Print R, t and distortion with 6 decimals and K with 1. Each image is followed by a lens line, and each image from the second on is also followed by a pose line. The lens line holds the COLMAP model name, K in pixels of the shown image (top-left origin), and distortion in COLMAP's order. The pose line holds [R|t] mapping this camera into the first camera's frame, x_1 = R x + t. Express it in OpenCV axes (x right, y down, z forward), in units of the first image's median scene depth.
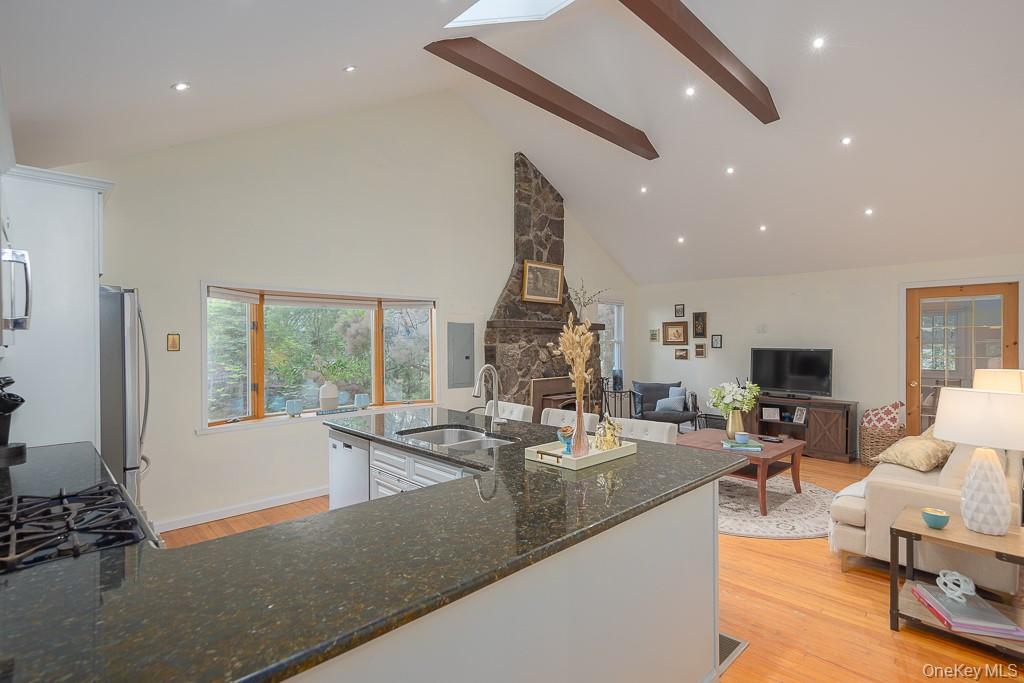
lens RADIAL K [[481.6, 0, 514.9], [0, 481.6, 345.8], [0, 0, 1]] dist [0.003217, 0.000125]
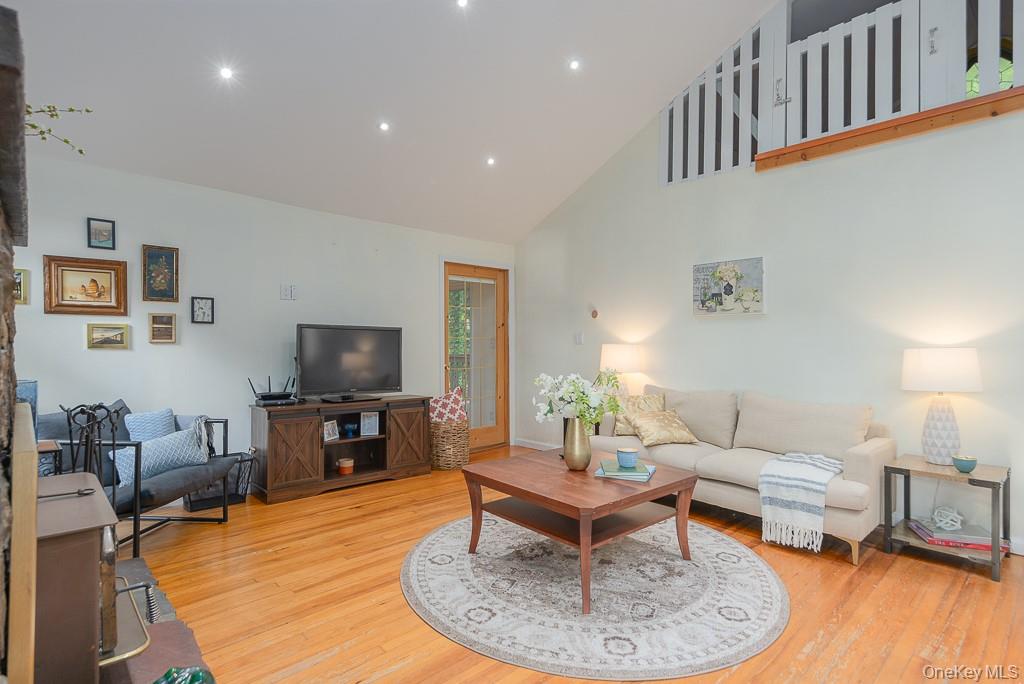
lens RADIAL K [[520.2, 0, 515.7], [0, 520.2, 344.8], [0, 0, 1]] dist [0.007111, 0.000680]
pose [[0.018813, -0.004864, 0.999811, -0.134975], [0.002196, 0.999986, 0.004823, 0.028347], [-0.999821, 0.002104, 0.018823, 0.757230]]
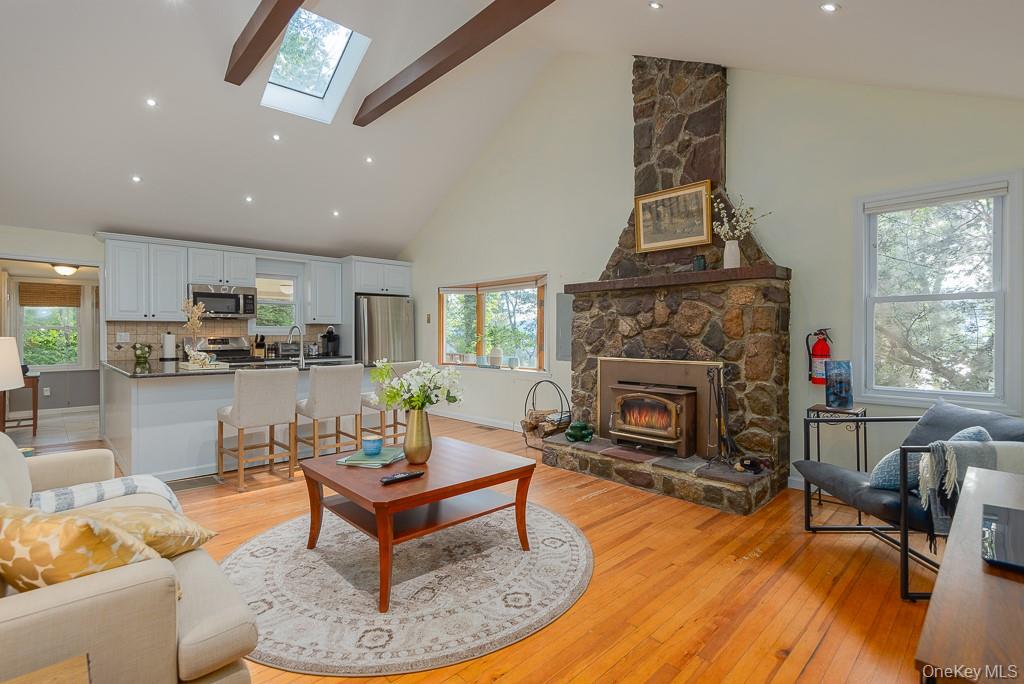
lens RADIAL K [[481.6, 0, 511.8], [0, 481.6, 332.7], [0, 0, 1]] dist [0.003217, 0.000125]
pose [[0.001781, 0.001703, -0.999997, 0.740735], [-0.003562, 0.999992, 0.001696, 0.027237], [0.999992, 0.003559, 0.001787, 0.791404]]
